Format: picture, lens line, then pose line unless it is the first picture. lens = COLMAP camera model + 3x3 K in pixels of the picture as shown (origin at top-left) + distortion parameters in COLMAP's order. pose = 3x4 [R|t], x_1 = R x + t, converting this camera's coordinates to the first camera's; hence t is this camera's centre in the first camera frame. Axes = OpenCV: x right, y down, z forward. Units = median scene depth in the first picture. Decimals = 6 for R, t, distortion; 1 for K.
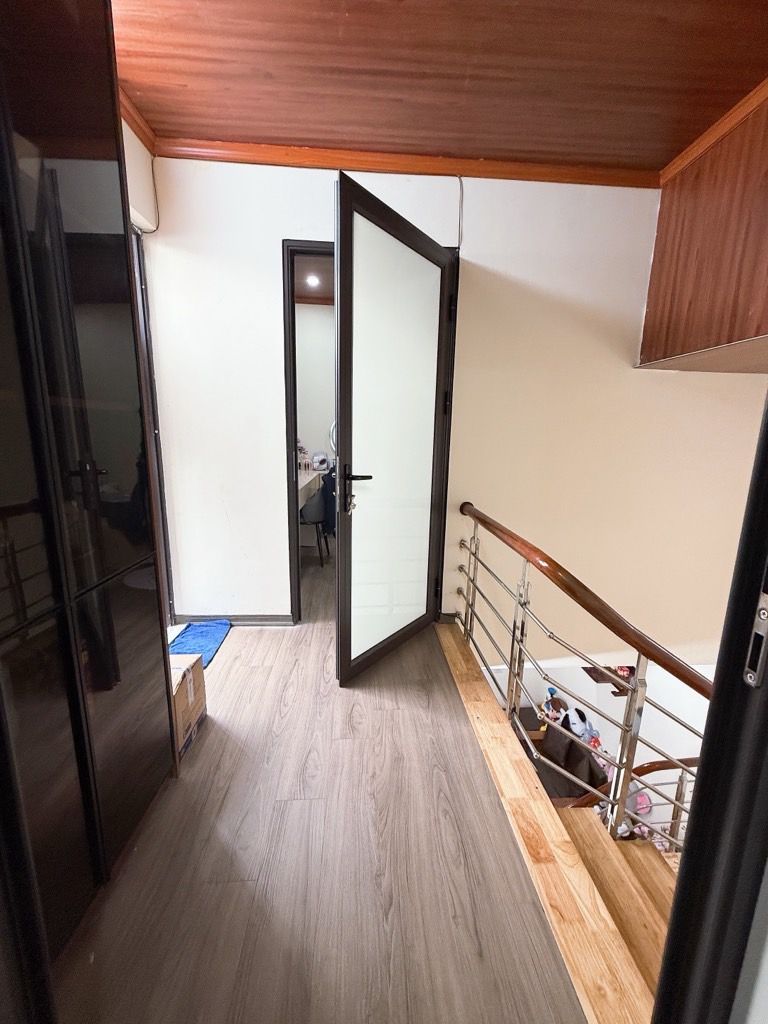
lens RADIAL K [[411.3, 0, 385.2], [0, 411.3, 514.7], [0, 0, 1]] dist [0.003494, -0.000311]
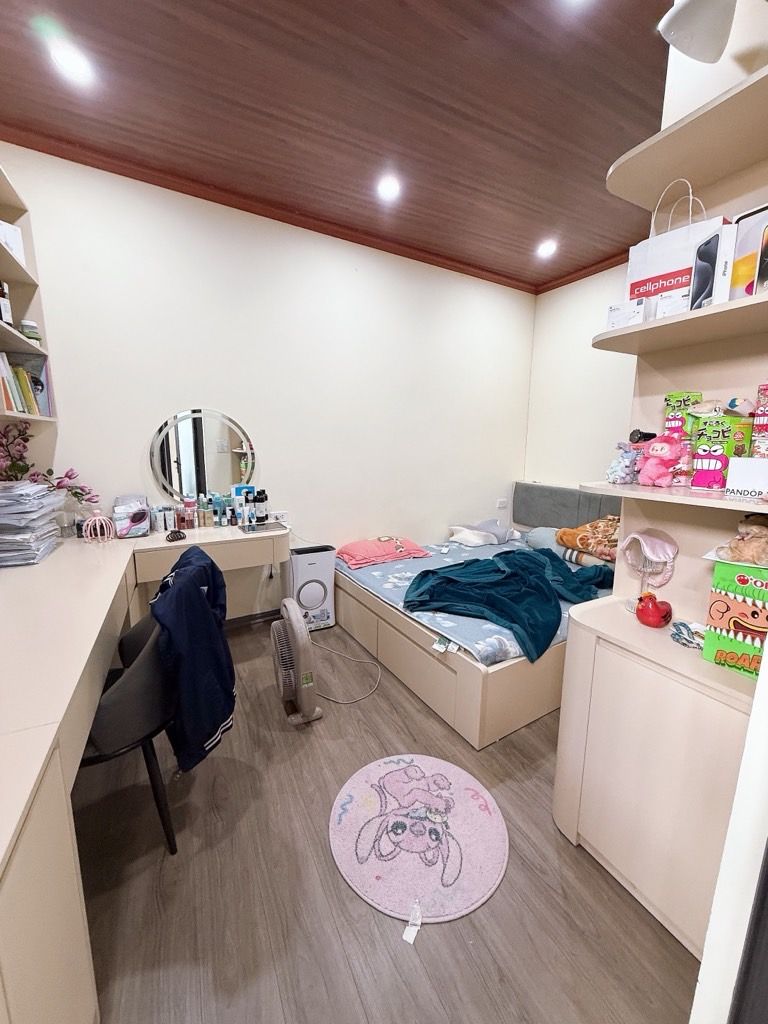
lens RADIAL K [[411.3, 0, 387.3], [0, 411.3, 512.0], [0, 0, 1]] dist [0.003494, -0.000311]
pose [[0.913114, -0.077125, 0.400343, -0.082289], [0.087974, 0.996084, -0.008760, -0.106488], [-0.398099, 0.043218, 0.916324, 0.467800]]
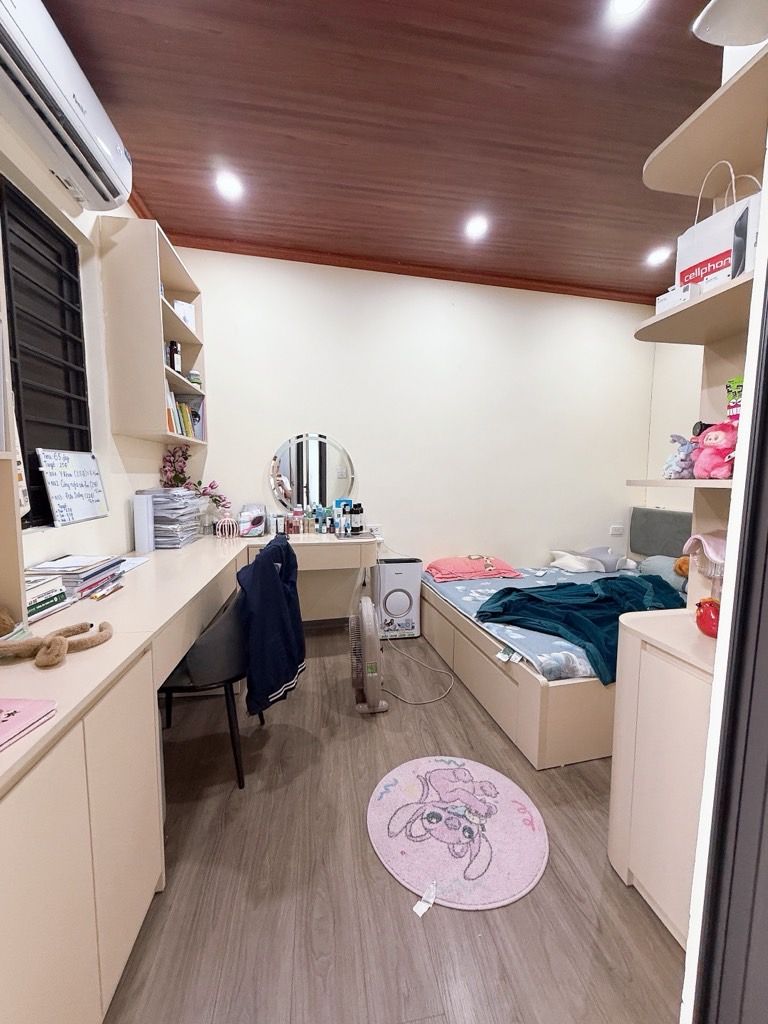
lens RADIAL K [[411.3, 0, 386.1], [0, 411.3, 511.3], [0, 0, 1]] dist [0.003494, -0.000311]
pose [[0.993847, -0.021278, 0.108699, -0.038036], [0.033601, 0.993046, -0.112829, -0.072897], [-0.105543, 0.115787, 0.987651, 0.427483]]
